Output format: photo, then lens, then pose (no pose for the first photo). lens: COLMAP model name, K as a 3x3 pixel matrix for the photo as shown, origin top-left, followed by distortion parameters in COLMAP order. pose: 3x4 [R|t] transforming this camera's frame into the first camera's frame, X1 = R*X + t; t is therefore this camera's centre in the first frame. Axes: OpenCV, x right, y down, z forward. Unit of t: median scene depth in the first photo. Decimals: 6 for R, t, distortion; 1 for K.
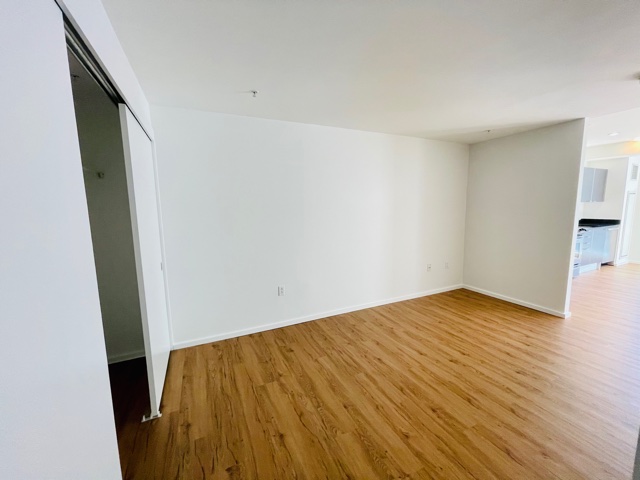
lens RADIAL K [[258.5, 0, 323.3], [0, 258.5, 238.7], [0, 0, 1]] dist [-0.003427, 0.000853]
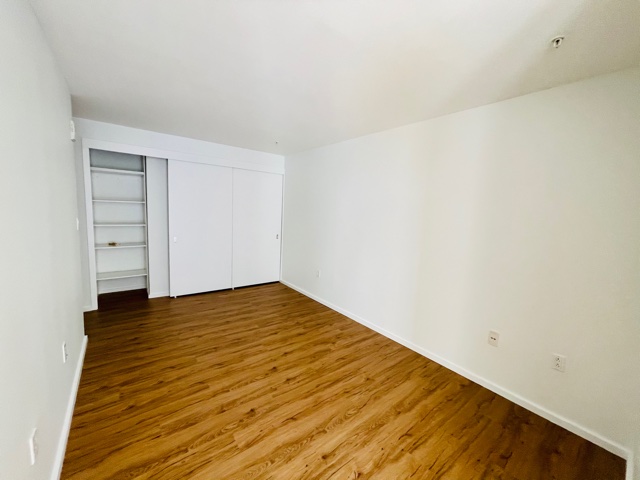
lens RADIAL K [[258.5, 0, 322.4], [0, 258.5, 239.1], [0, 0, 1]] dist [-0.003427, 0.000853]
pose [[0.219464, 0.143921, -0.964947, 1.232505], [-0.171406, 0.979363, 0.107087, -0.136557], [0.960446, 0.141896, 0.239604, 0.743184]]
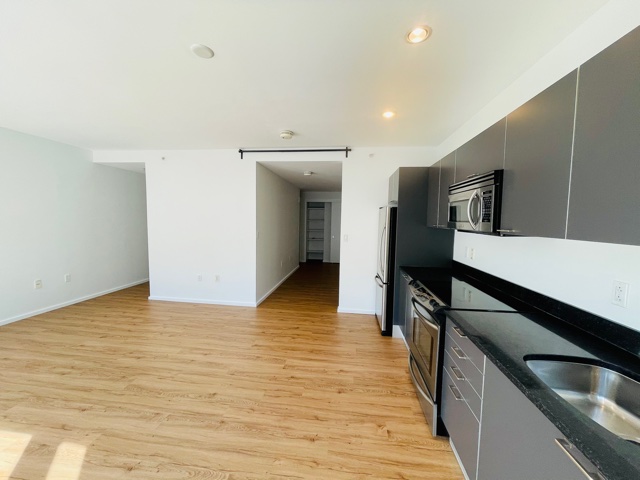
lens RADIAL K [[258.5, 0, 318.7], [0, 258.5, 239.5], [0, 0, 1]] dist [-0.003427, 0.000853]
pose [[-0.541830, 0.070942, -0.837489, 2.398077], [-0.114962, 0.980811, 0.157460, -0.287288], [0.832588, 0.181596, -0.523277, 1.778450]]
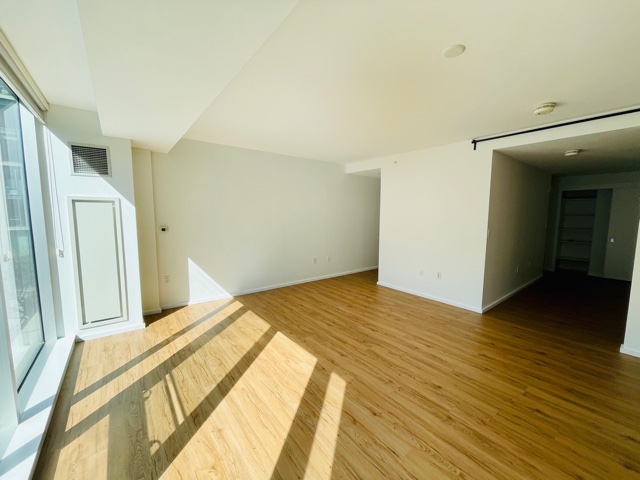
lens RADIAL K [[258.5, 0, 318.7], [0, 258.5, 239.3], [0, 0, 1]] dist [-0.003427, 0.000853]
pose [[-0.976780, 0.033038, -0.211680, 2.468404], [-0.015618, 0.974430, 0.224150, -0.289297], [0.213673, 0.222251, -0.951288, 1.771264]]
